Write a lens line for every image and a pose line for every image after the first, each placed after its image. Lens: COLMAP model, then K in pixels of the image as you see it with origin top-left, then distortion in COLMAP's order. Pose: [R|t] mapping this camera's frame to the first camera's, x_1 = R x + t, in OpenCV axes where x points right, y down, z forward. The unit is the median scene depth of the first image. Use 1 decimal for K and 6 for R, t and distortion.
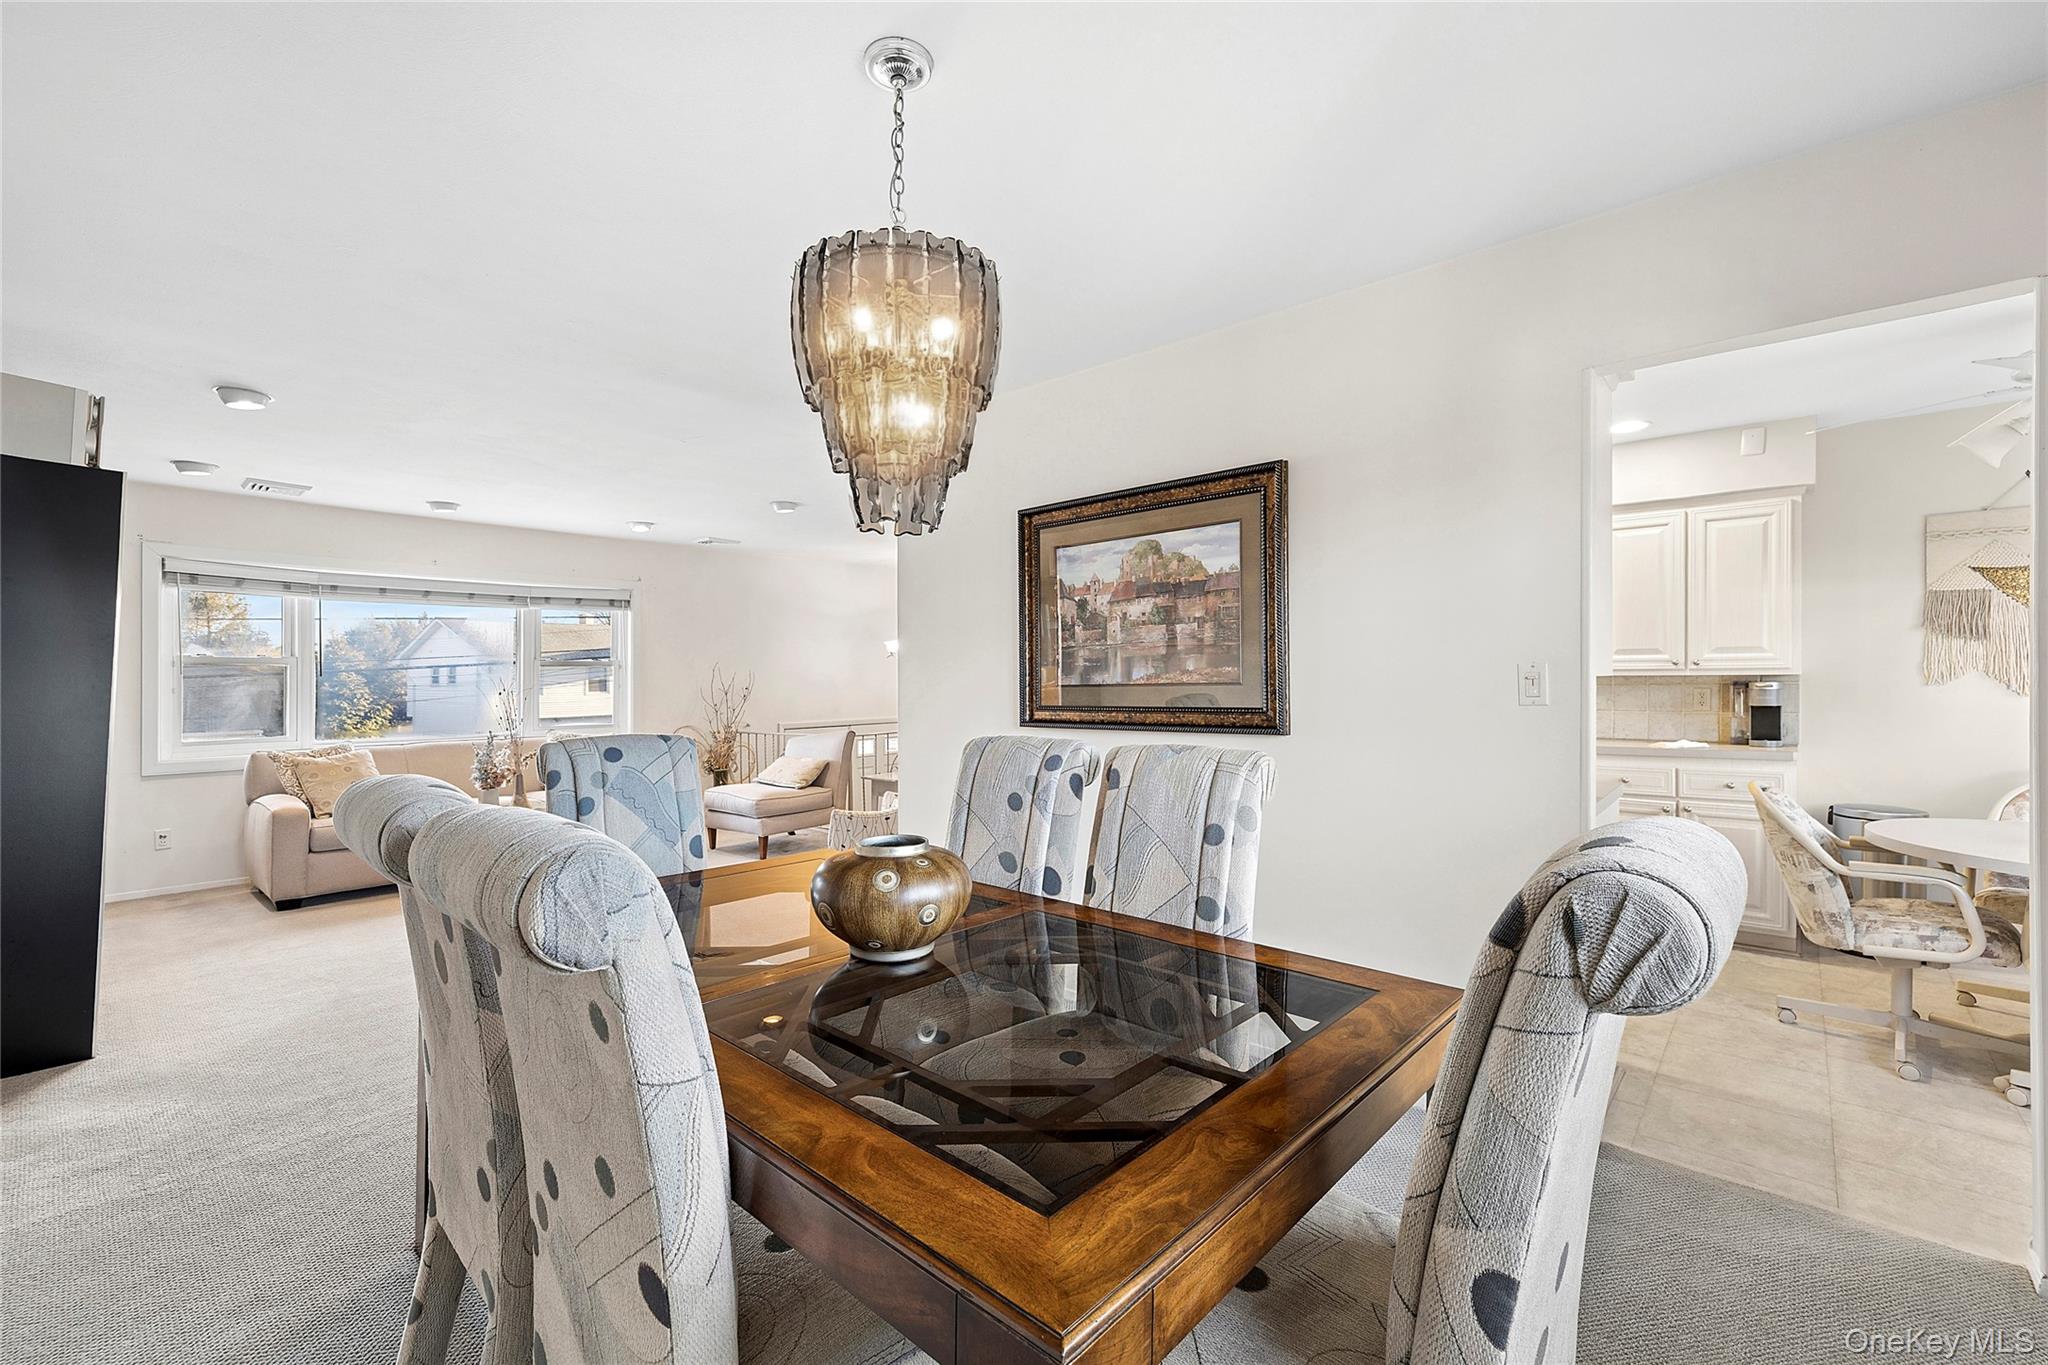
lens RADIAL K [[904.1, 0, 1020.0], [0, 904.1, 670.3], [0, 0, 1]] dist [-0.001132, -0.000488]
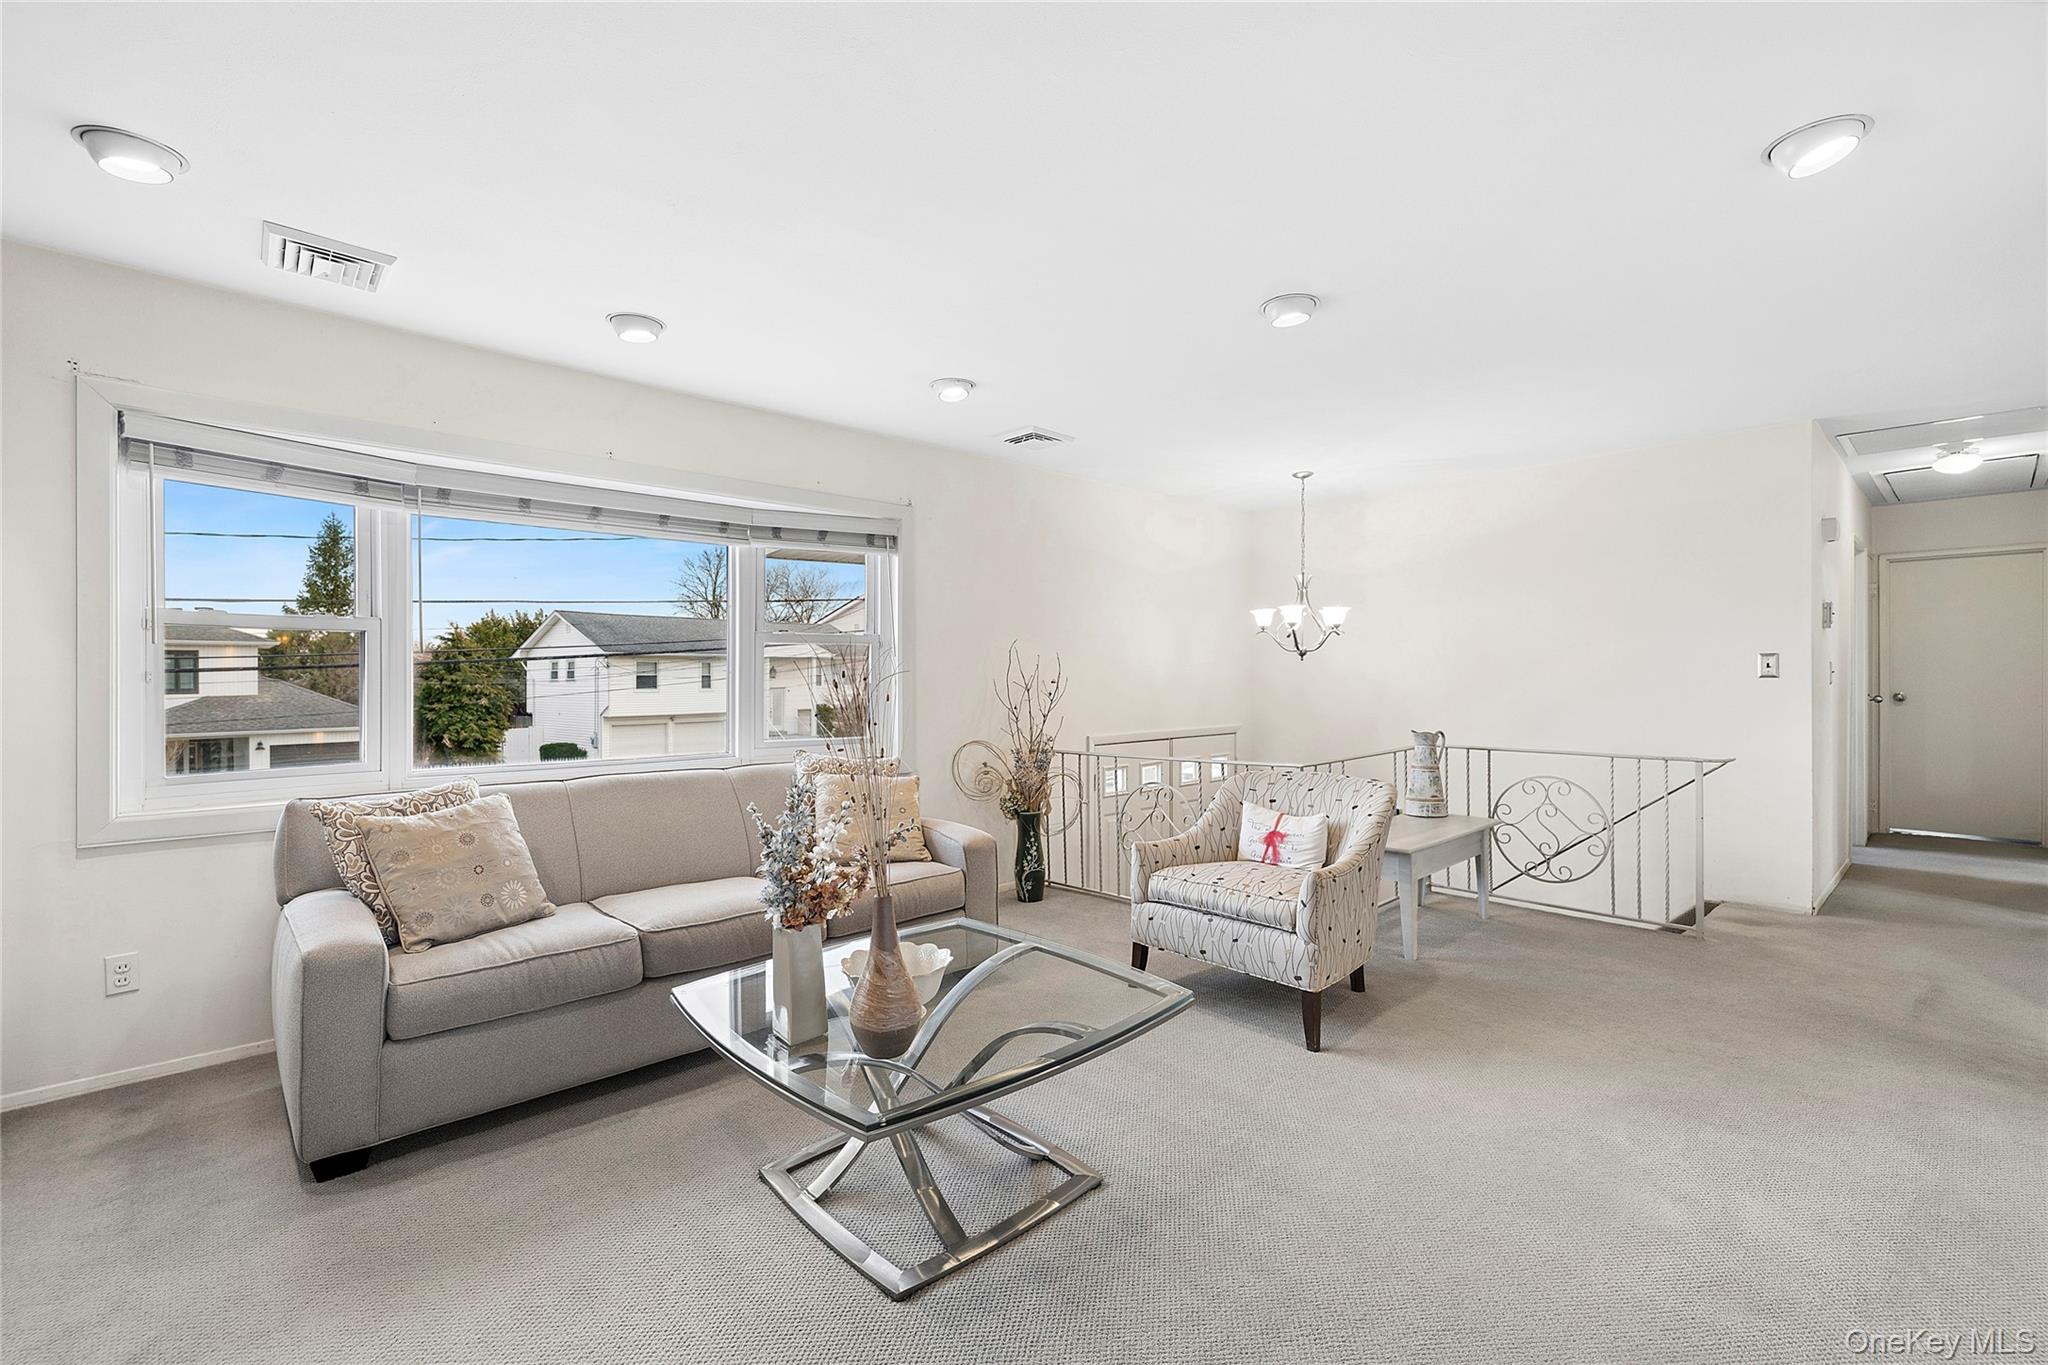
lens RADIAL K [[866.3, 0, 982.1], [0, 866.3, 678.9], [0, 0, 1]] dist [-0.000564, 0.000080]
pose [[0.994374, 0.004017, -0.105849, -0.430282], [-0.002943, 0.999943, 0.010305, 0.017903], [0.105884, -0.009935, 0.994329, 0.581546]]
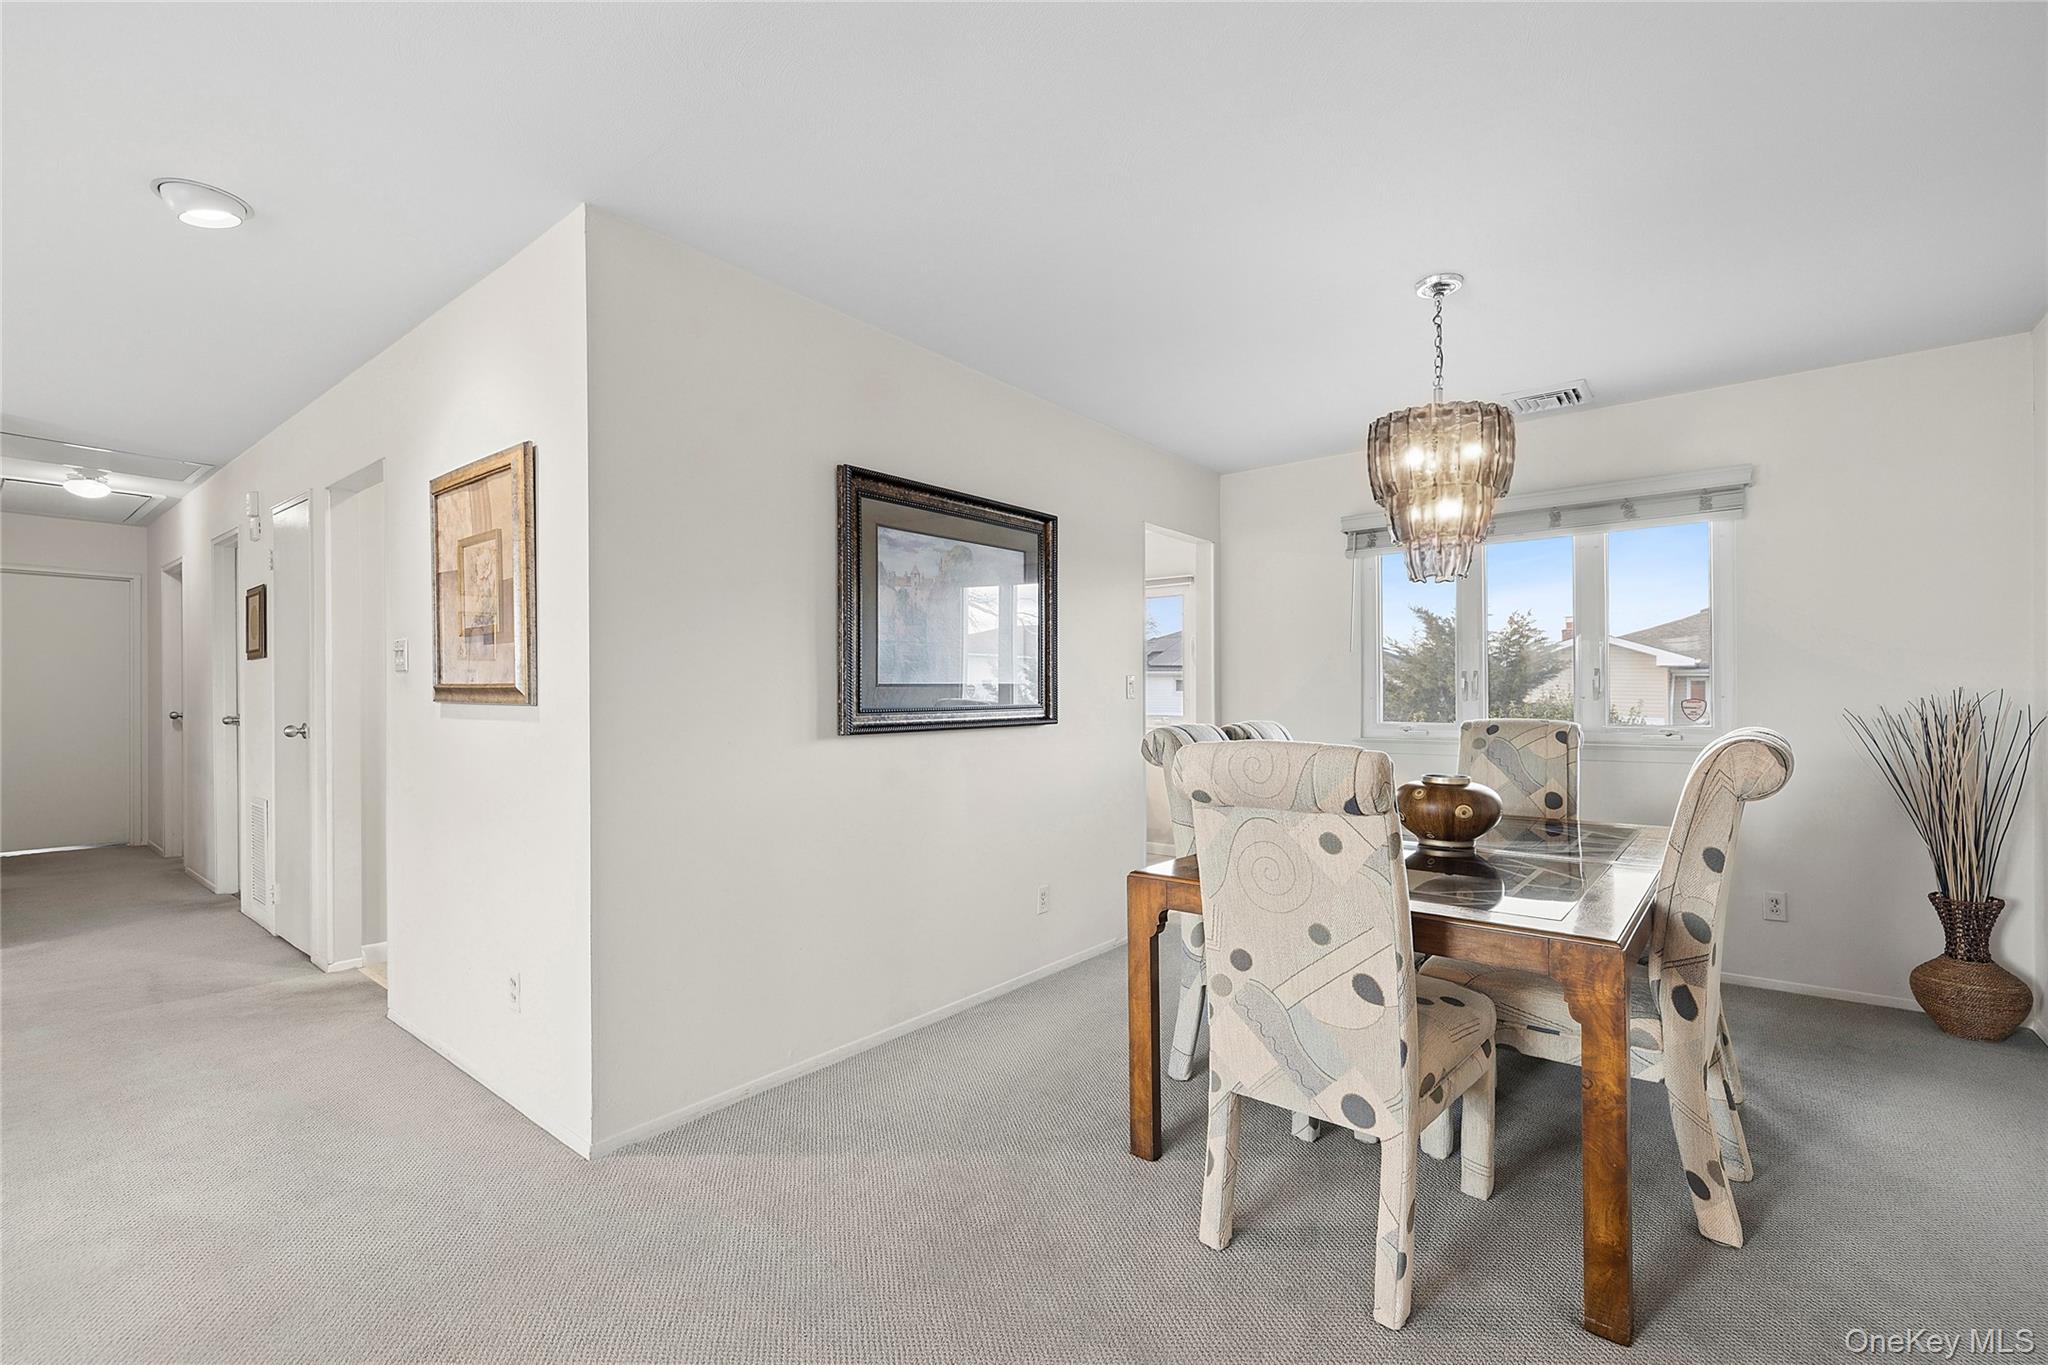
lens RADIAL K [[879.1, 0, 1023.1], [0, 879.1, 694.7], [0, 0, 1]] dist [0.000870, 0.000114]
pose [[-0.047038, 0.005314, 0.998879, -0.562103], [-0.009585, 0.999937, -0.005771, 0.020968], [-0.998847, -0.009846, -0.046984, 0.629613]]
